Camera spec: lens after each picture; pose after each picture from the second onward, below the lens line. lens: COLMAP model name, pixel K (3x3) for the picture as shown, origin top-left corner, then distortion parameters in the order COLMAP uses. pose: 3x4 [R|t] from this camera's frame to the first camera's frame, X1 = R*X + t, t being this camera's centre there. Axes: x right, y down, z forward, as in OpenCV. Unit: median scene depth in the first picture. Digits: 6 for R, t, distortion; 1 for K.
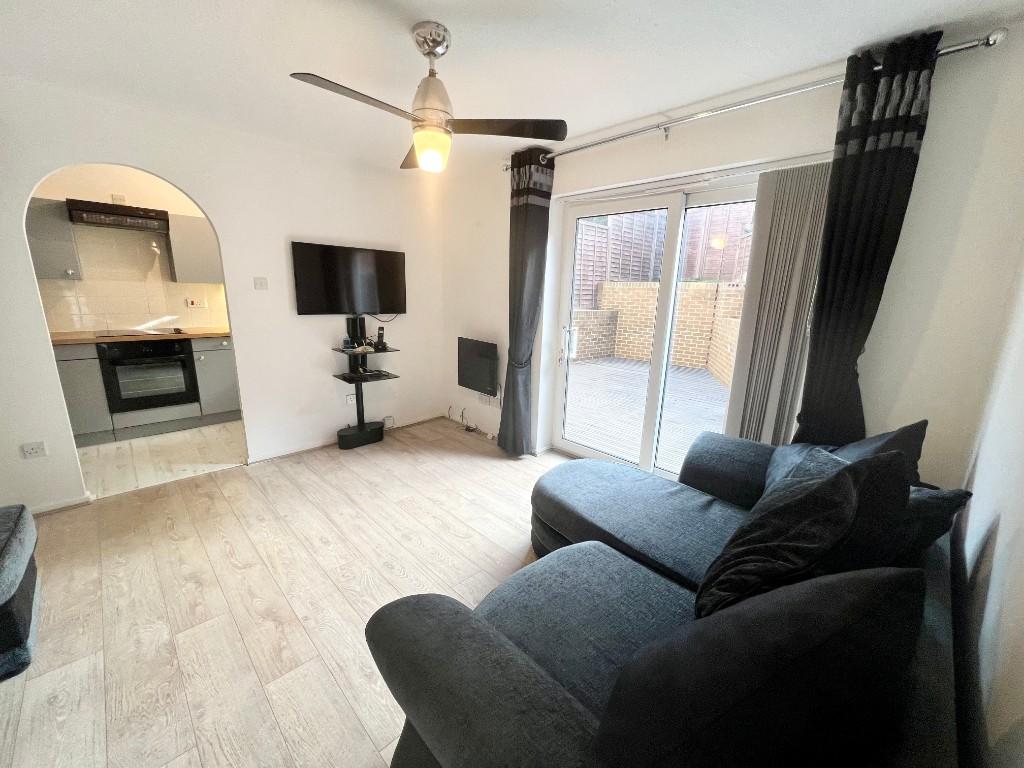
lens RADIAL K [[410.2, 0, 512.0], [0, 410.2, 384.0], [0, 0, 1]] dist [0.000485, 0.000123]
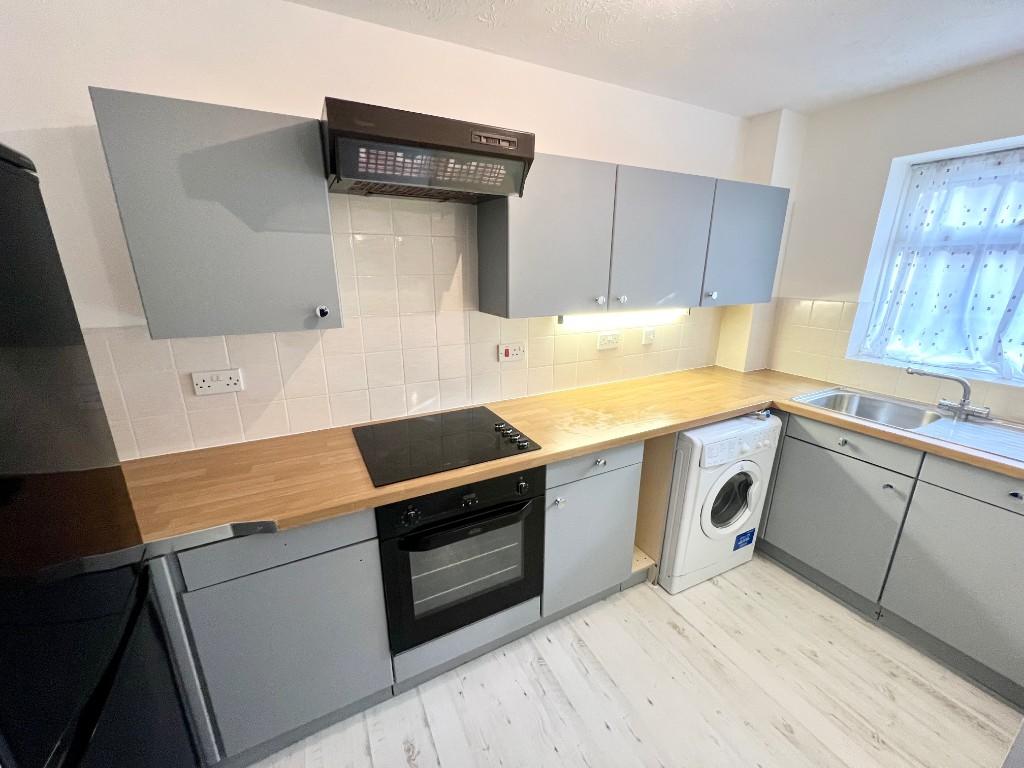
lens RADIAL K [[410.2, 0, 512.0], [0, 410.2, 384.0], [0, 0, 1]] dist [0.000485, 0.000123]
pose [[0.954640, 0.057986, -0.292061, -0.347913], [-0.044354, 0.997604, 0.053088, -0.102604], [0.294440, -0.037725, 0.954925, 0.300422]]
